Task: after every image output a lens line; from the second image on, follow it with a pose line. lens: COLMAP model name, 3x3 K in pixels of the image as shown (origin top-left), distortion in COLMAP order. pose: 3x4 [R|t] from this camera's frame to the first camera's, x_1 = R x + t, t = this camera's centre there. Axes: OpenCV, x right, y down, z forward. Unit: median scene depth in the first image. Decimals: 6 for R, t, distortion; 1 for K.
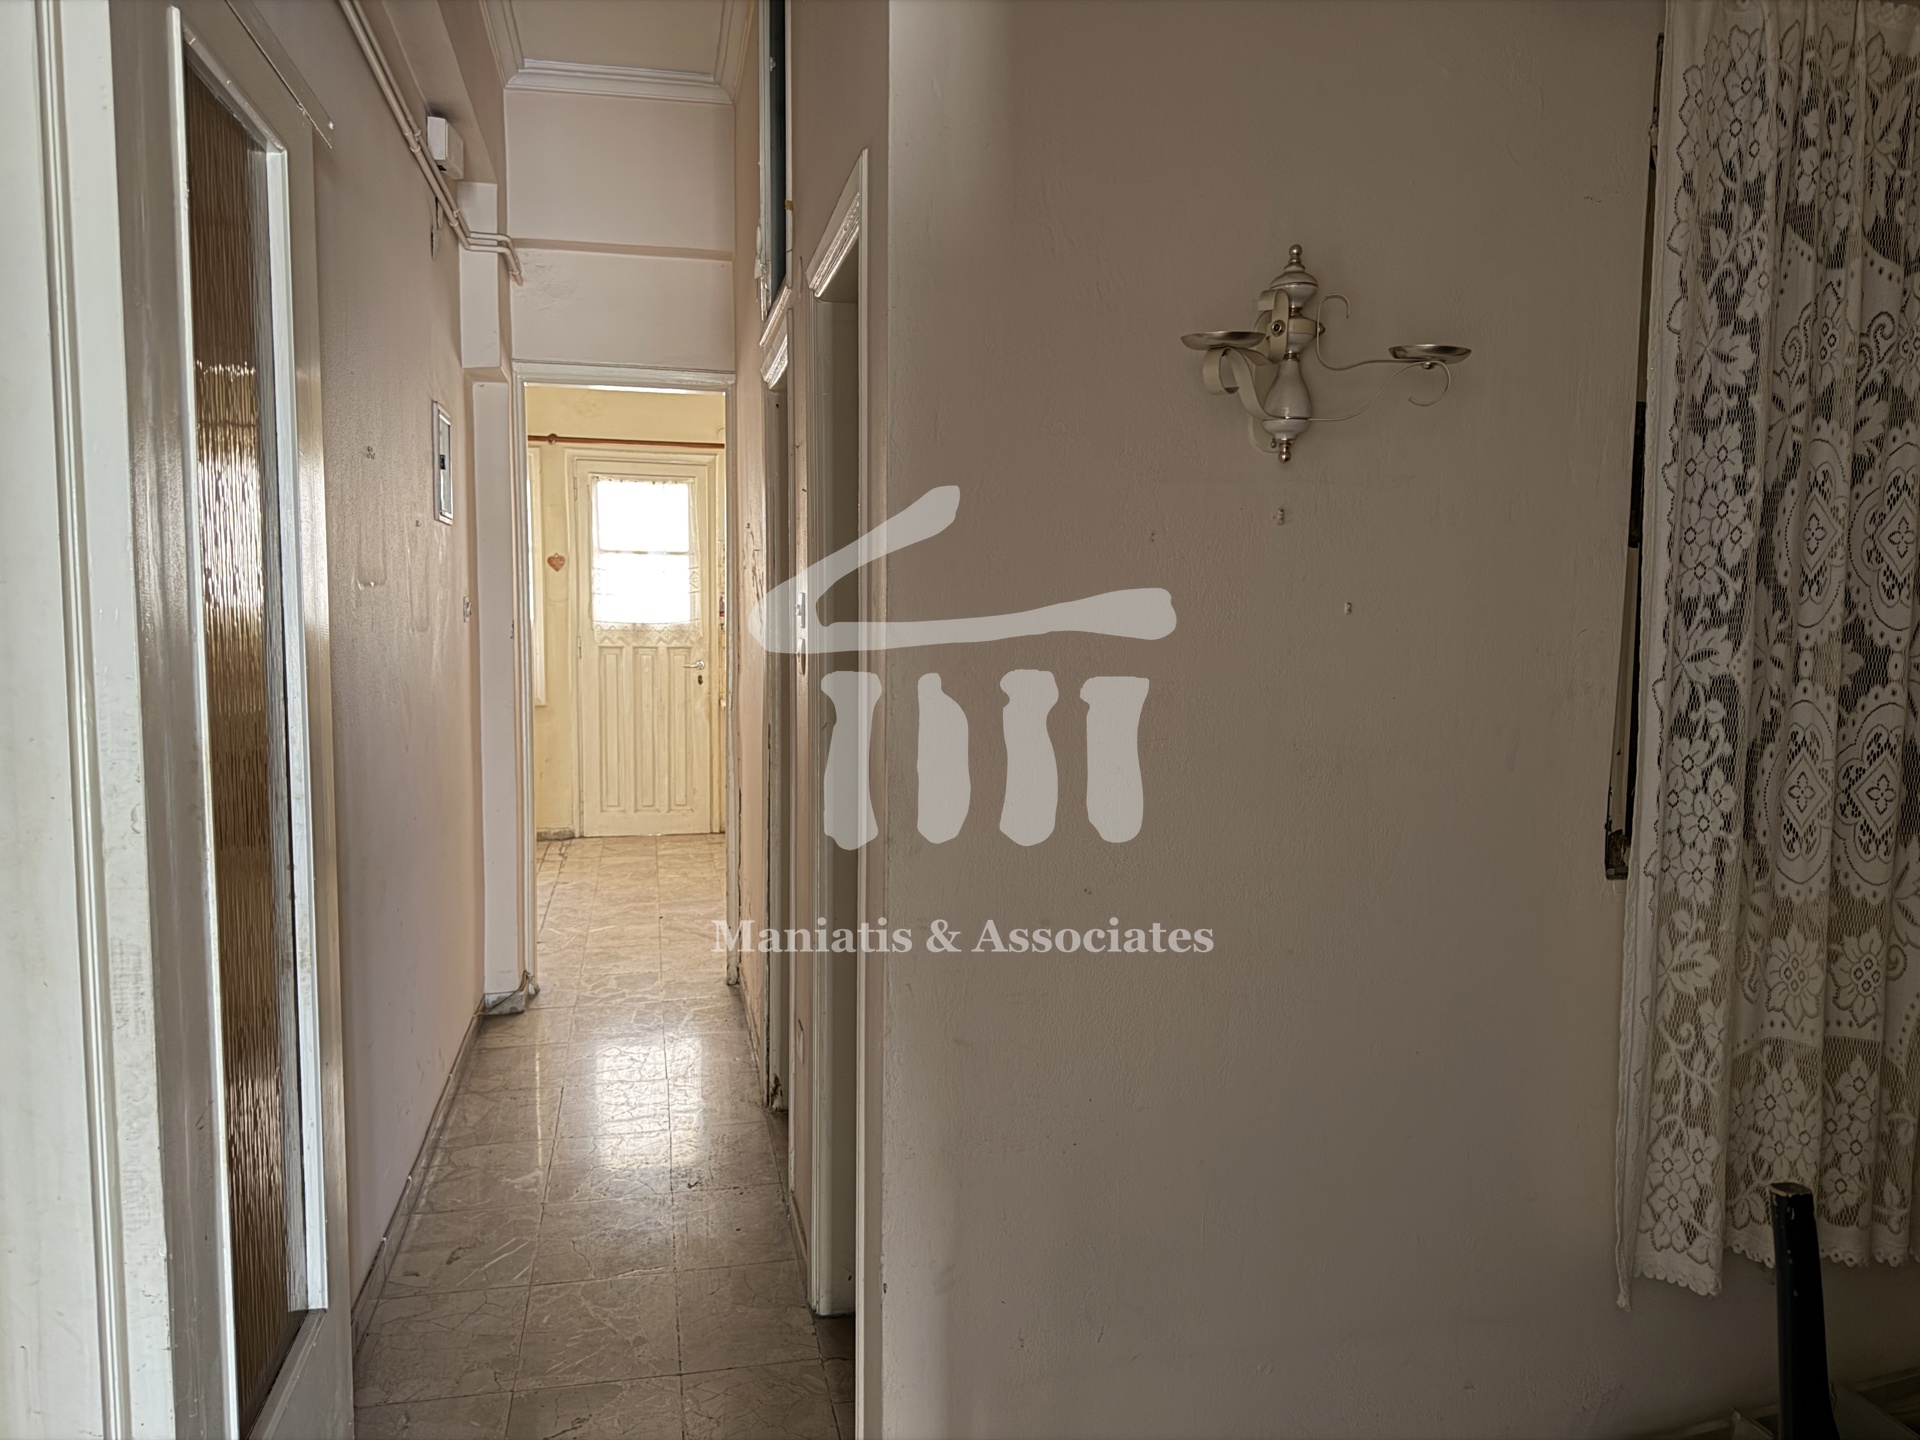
lens RADIAL K [[1298.6, 0, 995.7], [0, 1298.6, 715.4], [0, 0, 1]] dist [0.033883, -0.045590]
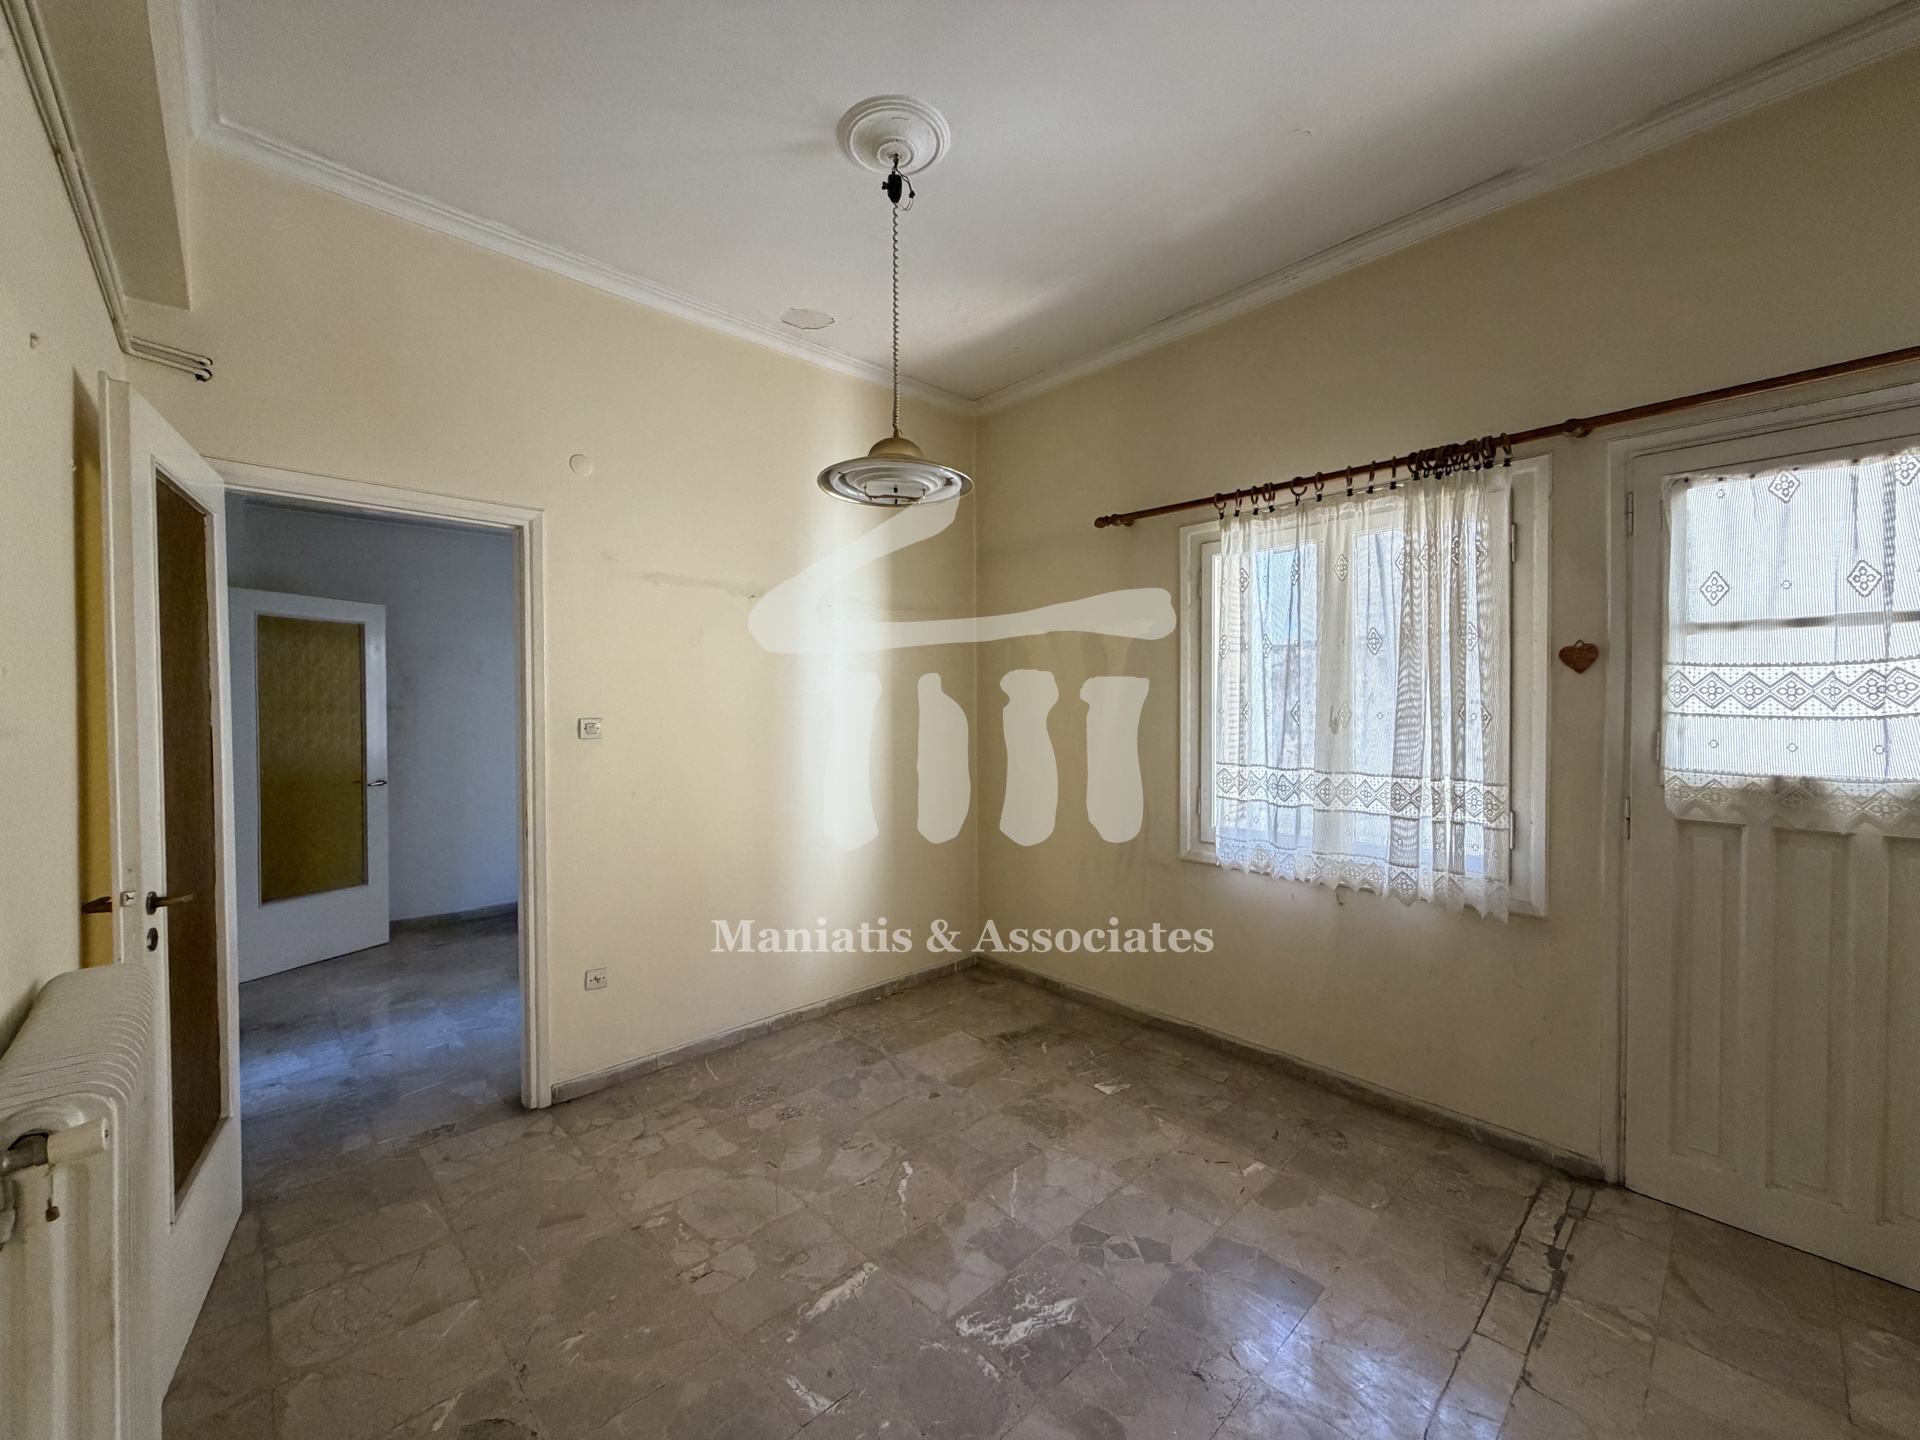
lens RADIAL K [[764.4, 0, 955.1], [0, 764.4, 720.8], [0, 0, 1]] dist [-0.000581, -0.000111]
pose [[0.470818, 0.003158, -0.882225, -0.179320], [-0.064106, 0.997473, -0.030641, -0.064702], [0.879898, 0.070982, 0.469830, 0.624407]]
